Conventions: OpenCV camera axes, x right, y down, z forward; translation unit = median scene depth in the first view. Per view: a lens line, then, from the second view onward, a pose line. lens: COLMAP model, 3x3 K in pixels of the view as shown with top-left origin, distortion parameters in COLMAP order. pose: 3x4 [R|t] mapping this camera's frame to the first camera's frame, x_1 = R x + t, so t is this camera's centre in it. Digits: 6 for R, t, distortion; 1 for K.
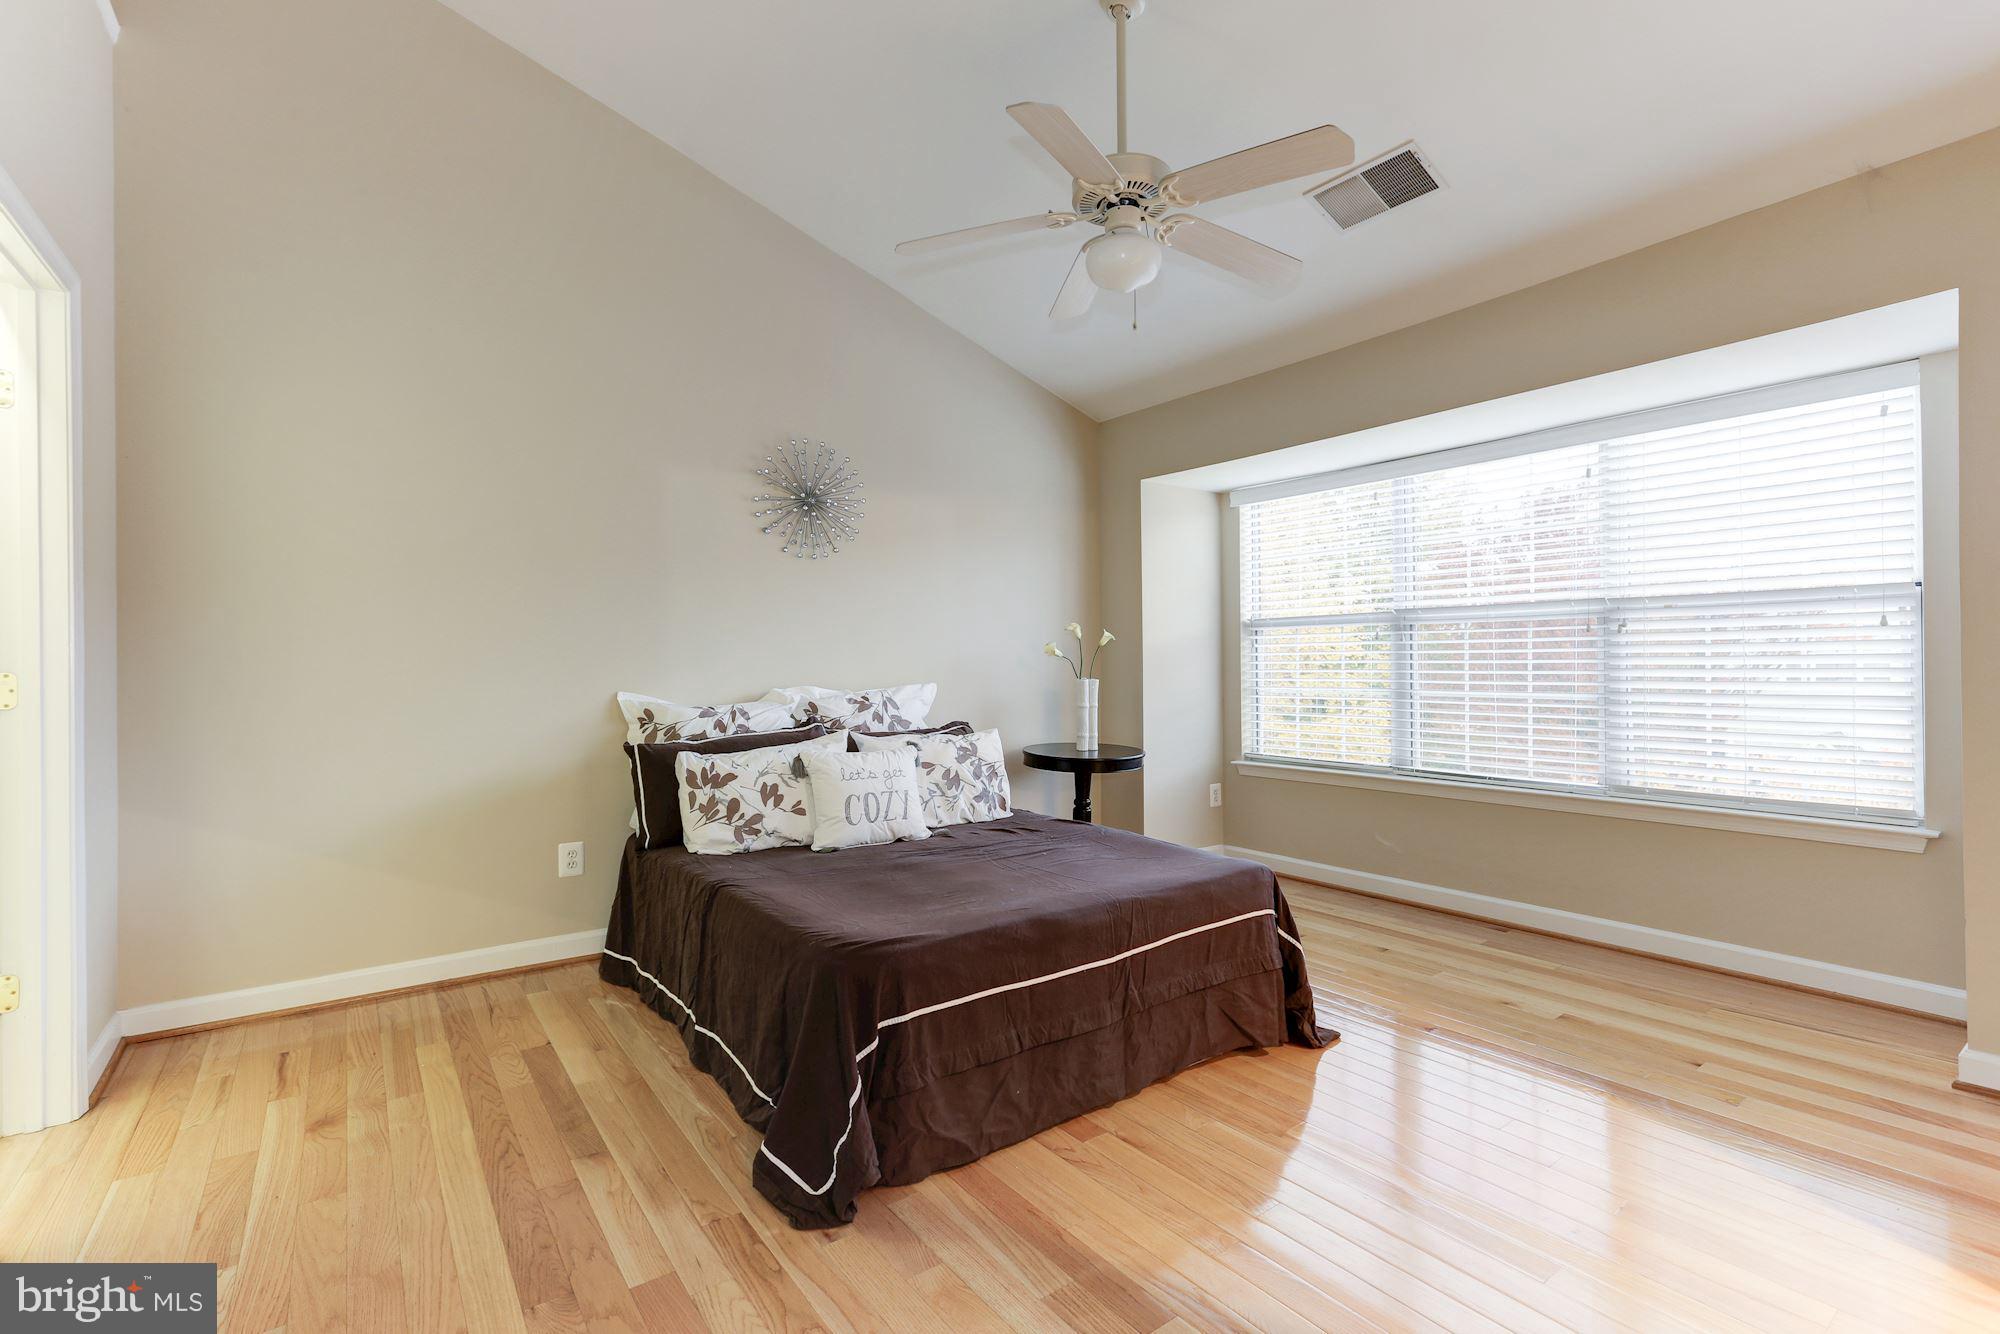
lens RADIAL K [[905.7, 0, 999.7], [0, 905.7, 667.2], [0, 0, 1]] dist [-0.029340, 0.016786]
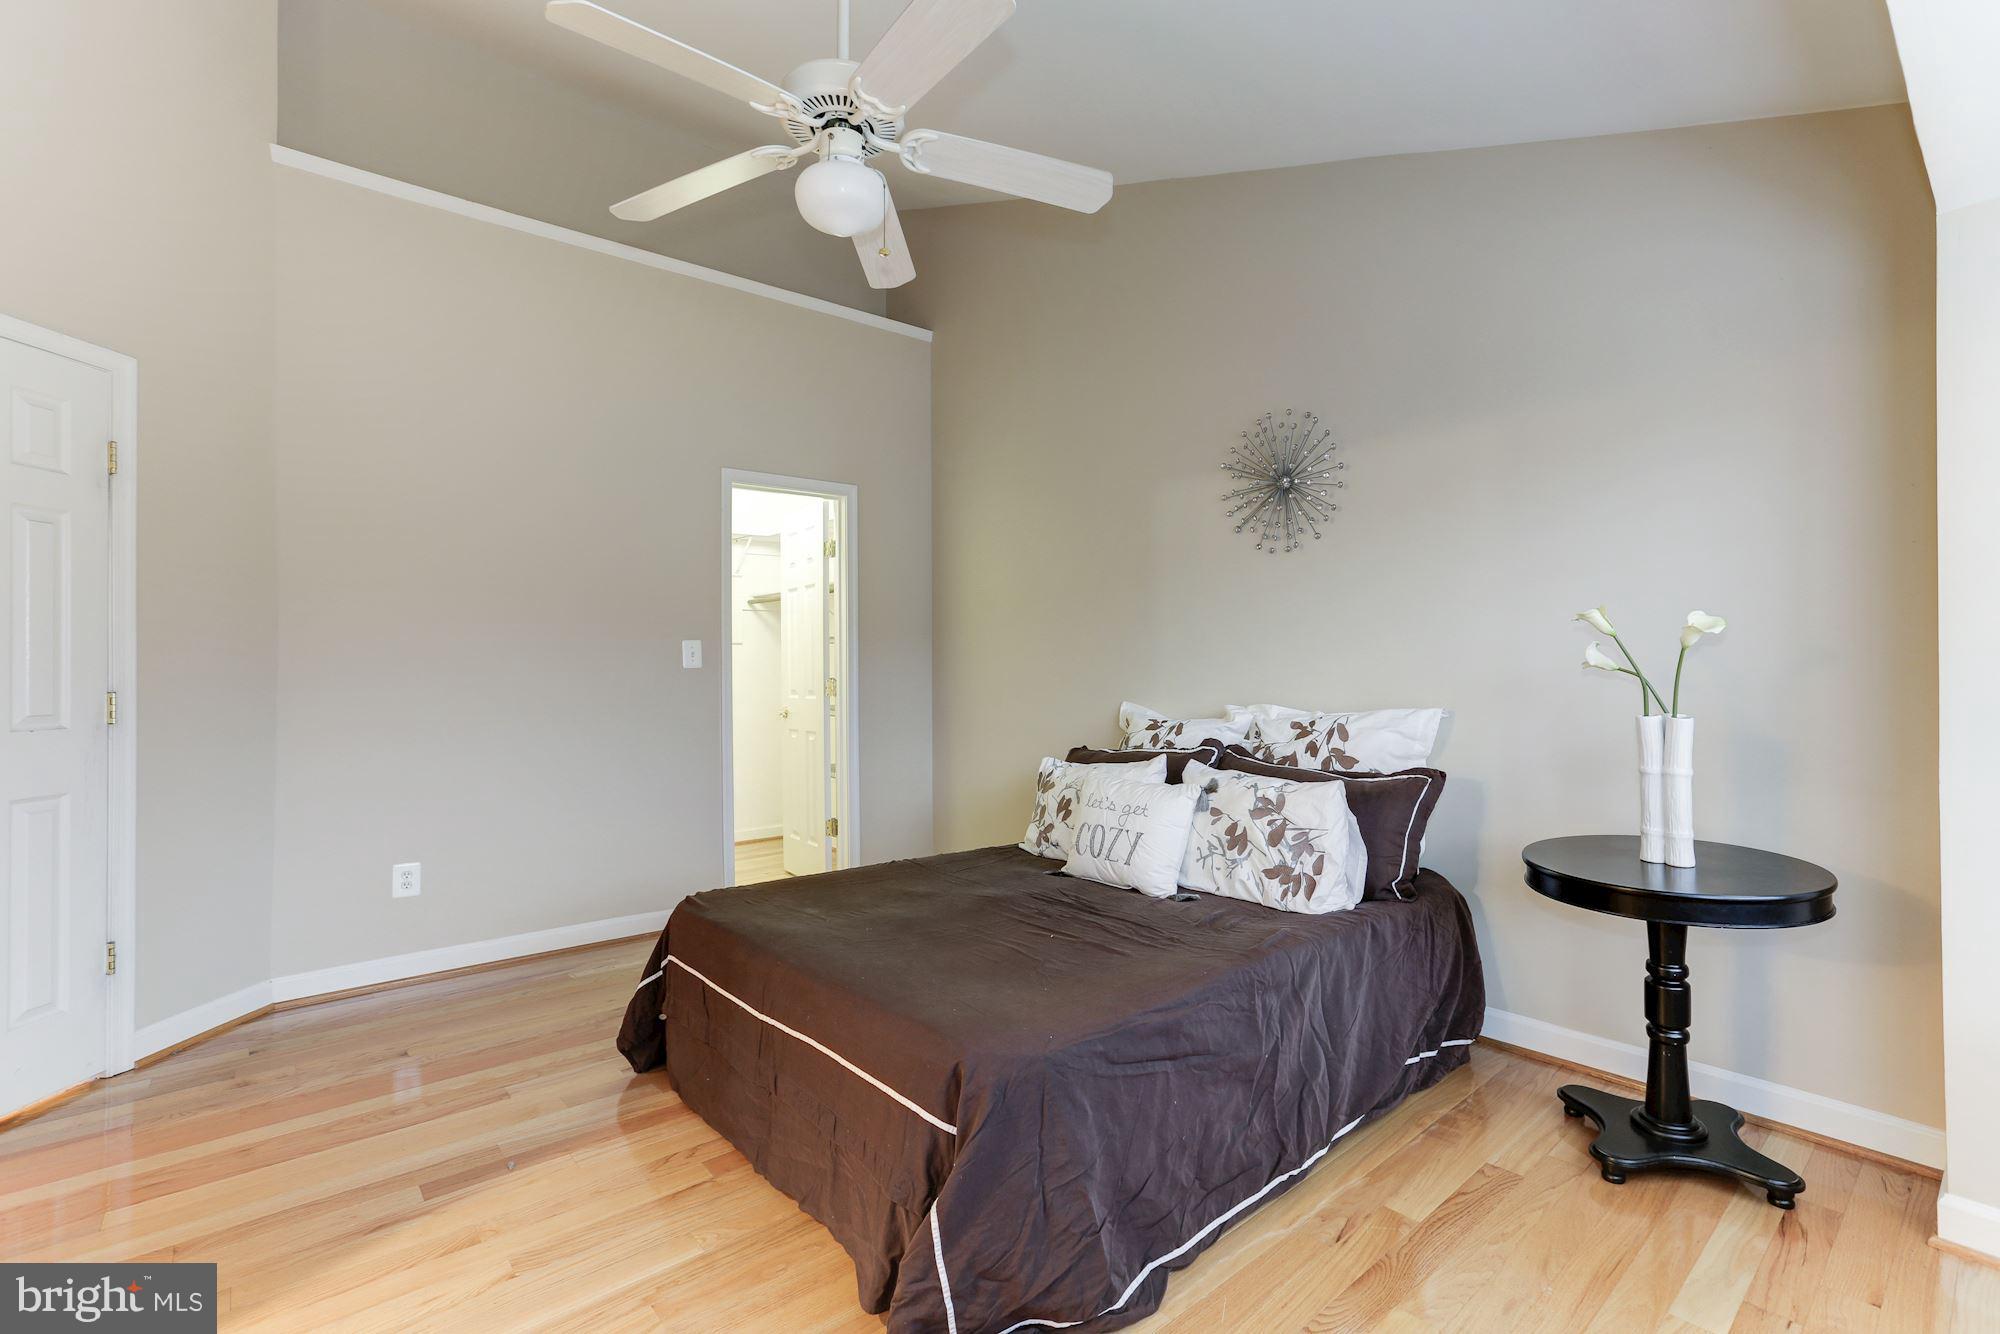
lens RADIAL K [[905.7, 0, 999.3], [0, 905.7, 665.3], [0, 0, 1]] dist [-0.029340, 0.016786]
pose [[0.075086, -0.001201, -0.997176, 0.659298], [0.001563, 0.999998, -0.001087, -0.016222], [0.997176, -0.001477, 0.075088, 0.739675]]
